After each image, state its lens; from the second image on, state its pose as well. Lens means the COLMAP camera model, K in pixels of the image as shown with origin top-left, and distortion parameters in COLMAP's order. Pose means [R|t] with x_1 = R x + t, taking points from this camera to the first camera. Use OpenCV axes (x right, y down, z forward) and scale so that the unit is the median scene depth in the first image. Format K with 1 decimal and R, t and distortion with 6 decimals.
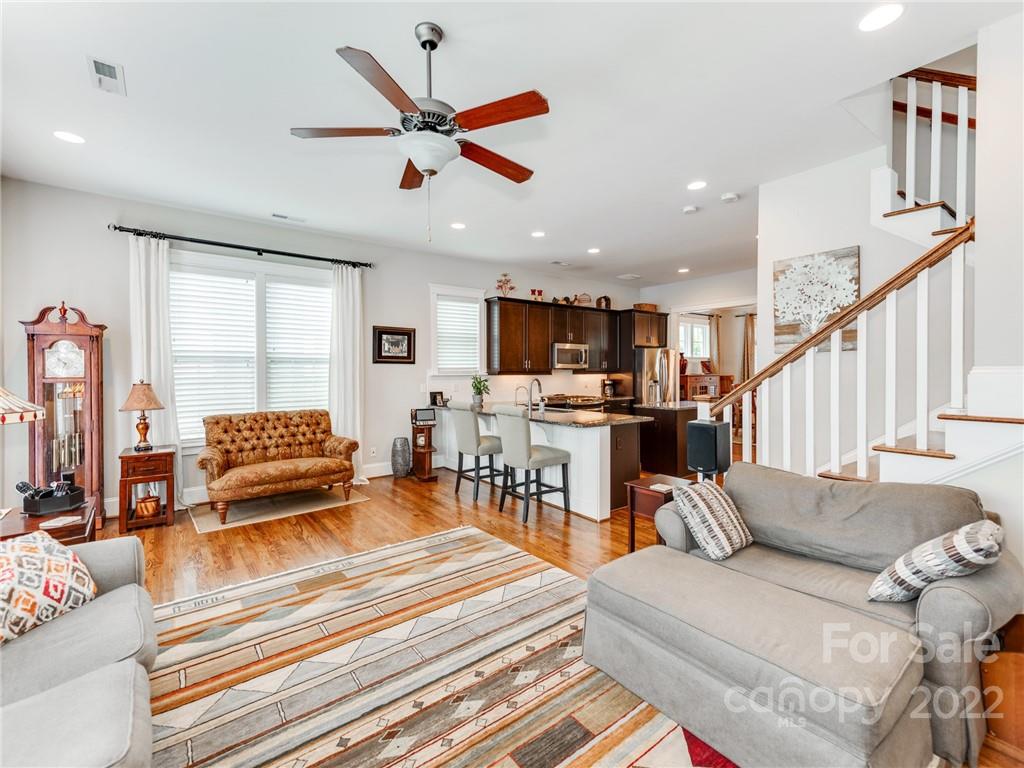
lens RADIAL K [[450.8, 0, 509.0], [0, 450.8, 367.7], [0, 0, 1]] dist [0.021071, -0.001776]
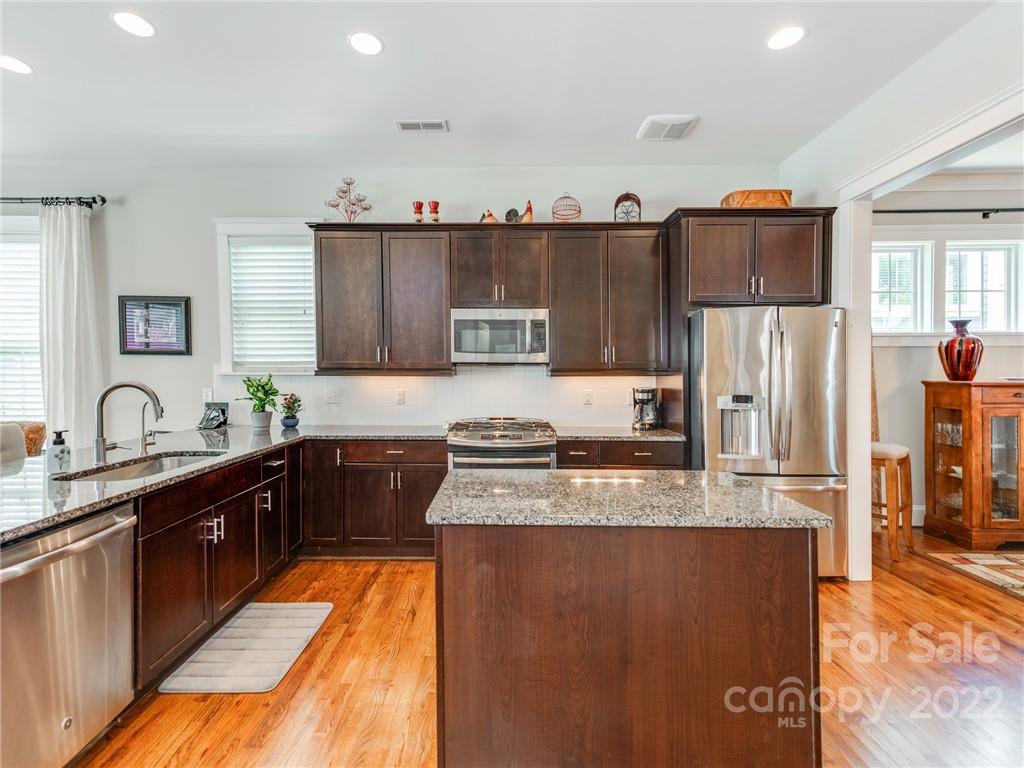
lens RADIAL K [[450.8, 0, 496.1], [0, 450.8, 383.1], [0, 0, 1]] dist [0.021071, -0.001776]
pose [[0.792979, 0.018100, -0.608980, 0.566214], [-0.001628, 0.999618, 0.027591, 0.013750], [0.609247, -0.020888, 0.792705, 0.870637]]
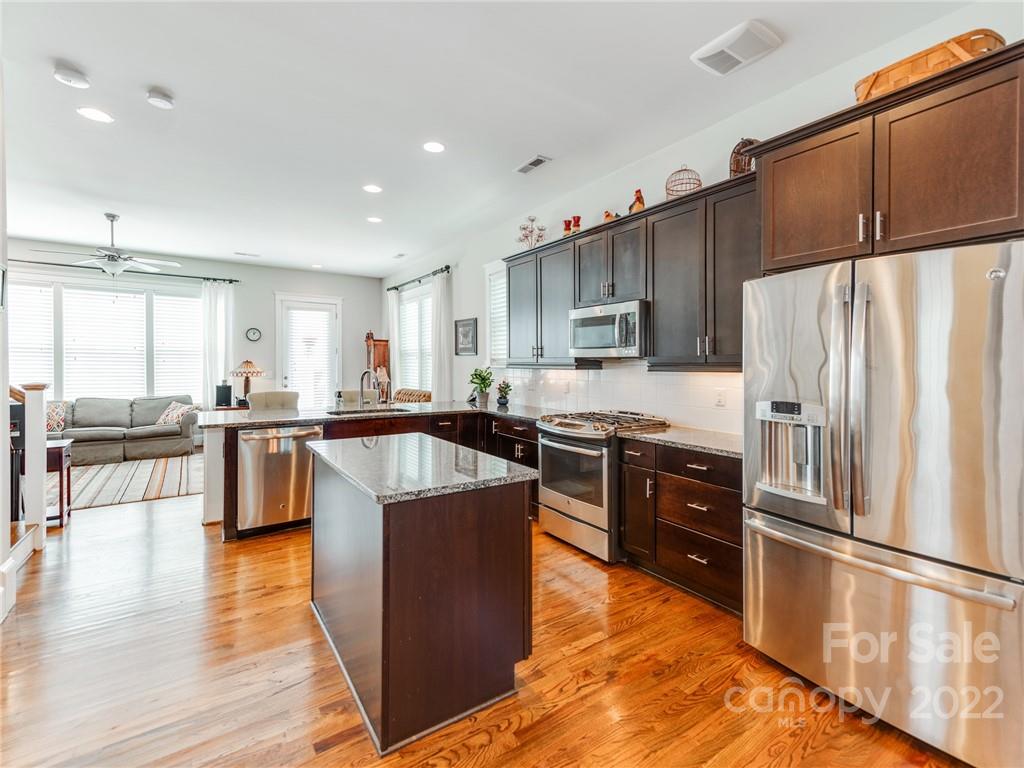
lens RADIAL K [[450.8, 0, 512.4], [0, 450.8, 373.7], [0, 0, 1]] dist [0.021071, -0.001776]
pose [[-0.049383, 0.021985, -0.998538, 0.846691], [-0.001517, 0.999755, 0.022087, 0.012320], [0.998779, 0.002606, -0.049337, 1.273226]]
